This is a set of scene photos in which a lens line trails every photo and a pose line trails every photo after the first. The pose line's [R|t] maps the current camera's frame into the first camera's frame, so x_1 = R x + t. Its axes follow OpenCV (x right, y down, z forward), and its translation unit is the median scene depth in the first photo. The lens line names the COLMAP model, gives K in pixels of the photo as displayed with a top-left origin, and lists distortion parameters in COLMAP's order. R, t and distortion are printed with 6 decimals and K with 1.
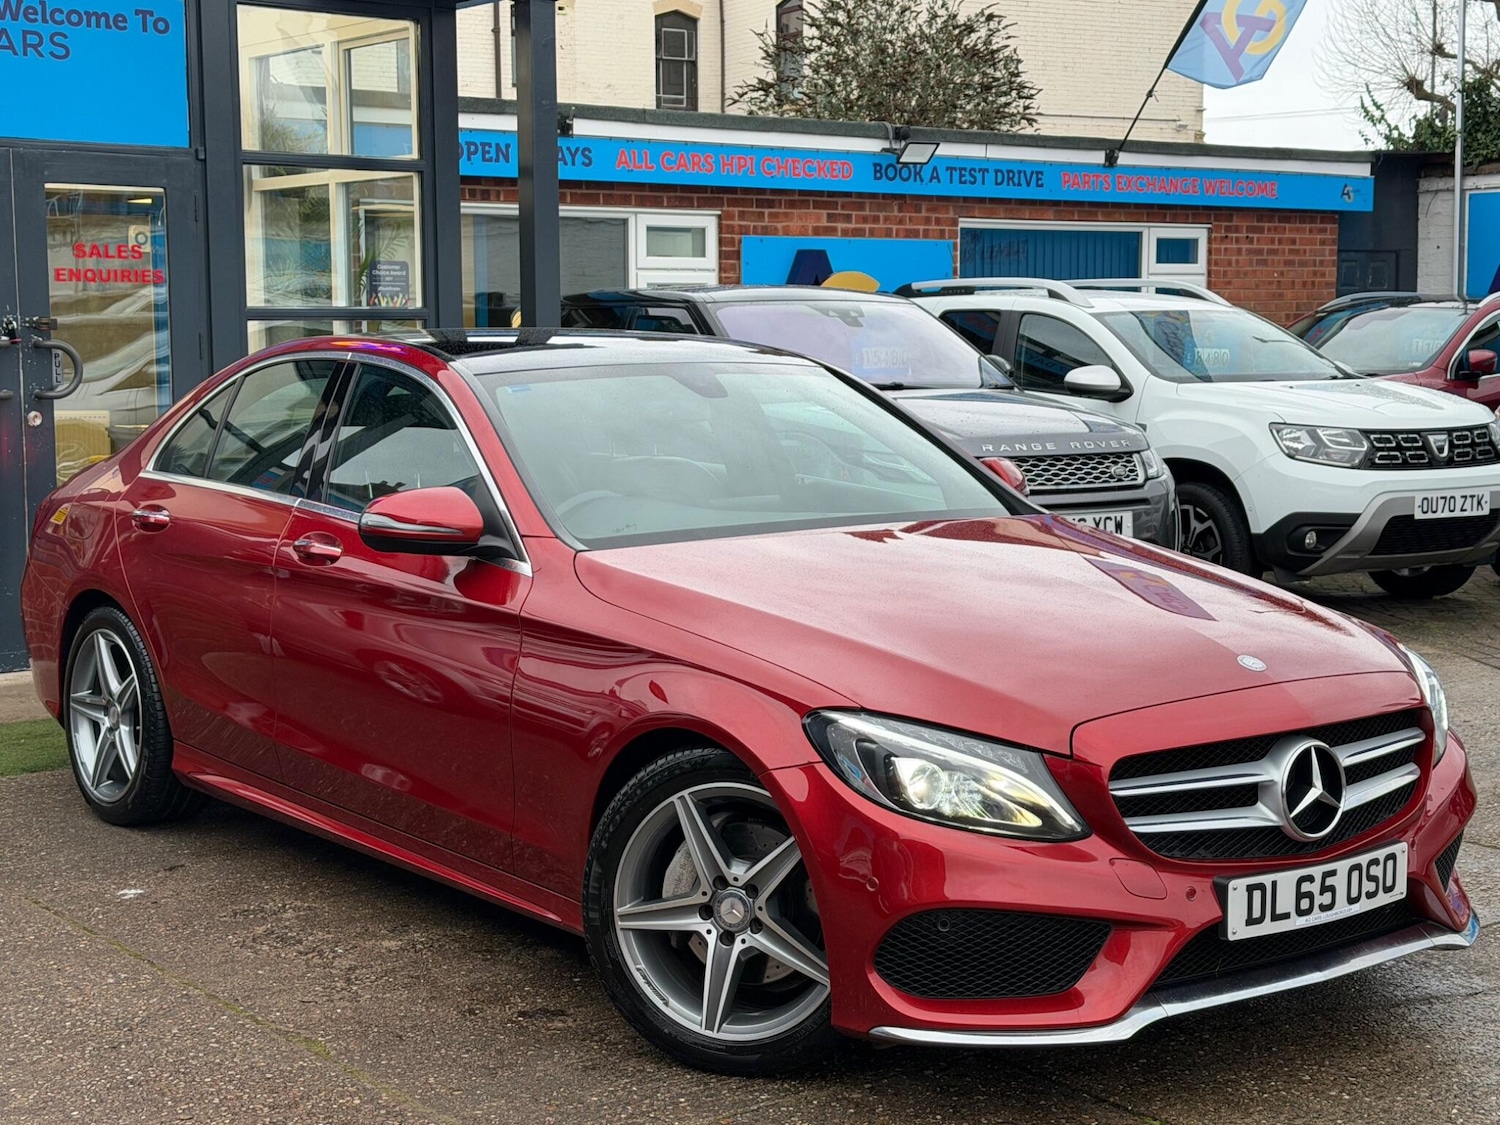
lens RADIAL K [[2305.8, 0, 747.2], [0, 2305.8, 565.2], [0, 0, 1]] dist [0.042826, 0.046014]
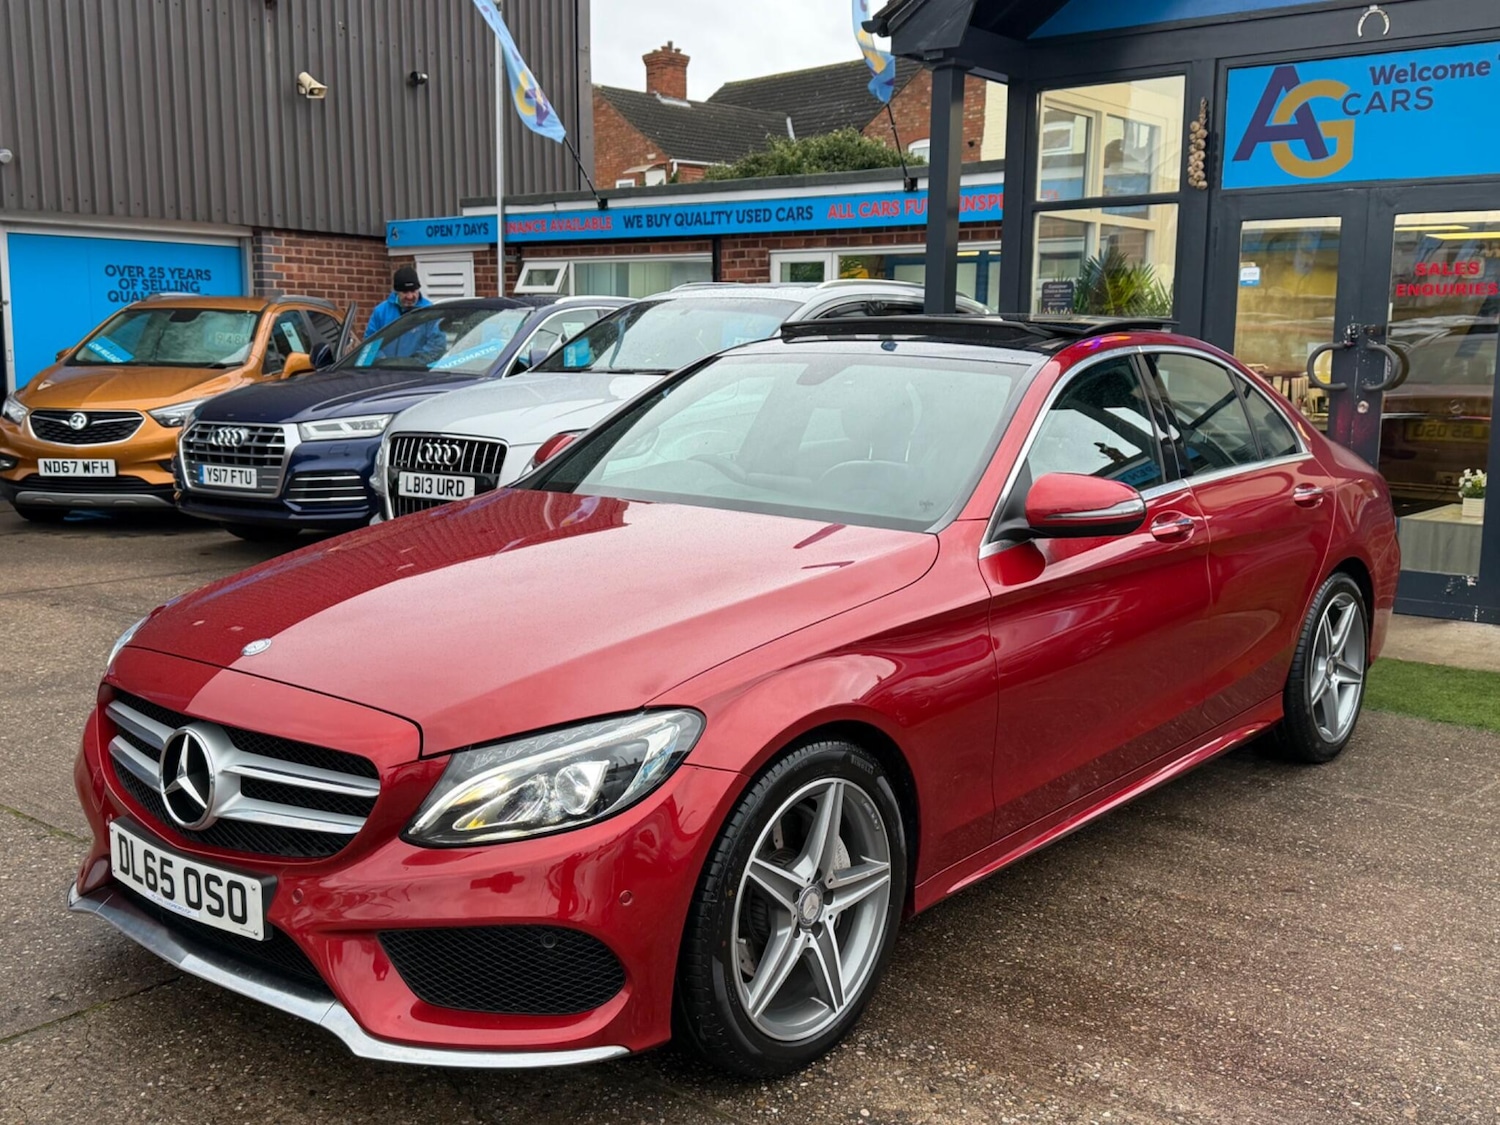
lens RADIAL K [[1494.4, 0, 754.4], [0, 1494.4, 567.1], [0, 0, 1]] dist [0.087334, -0.169692]
pose [[0.223148, 0.149211, -0.963297, 0.585401], [-0.108295, 0.985893, 0.127625, -0.064807], [0.968750, 0.075841, 0.236158, 0.694998]]
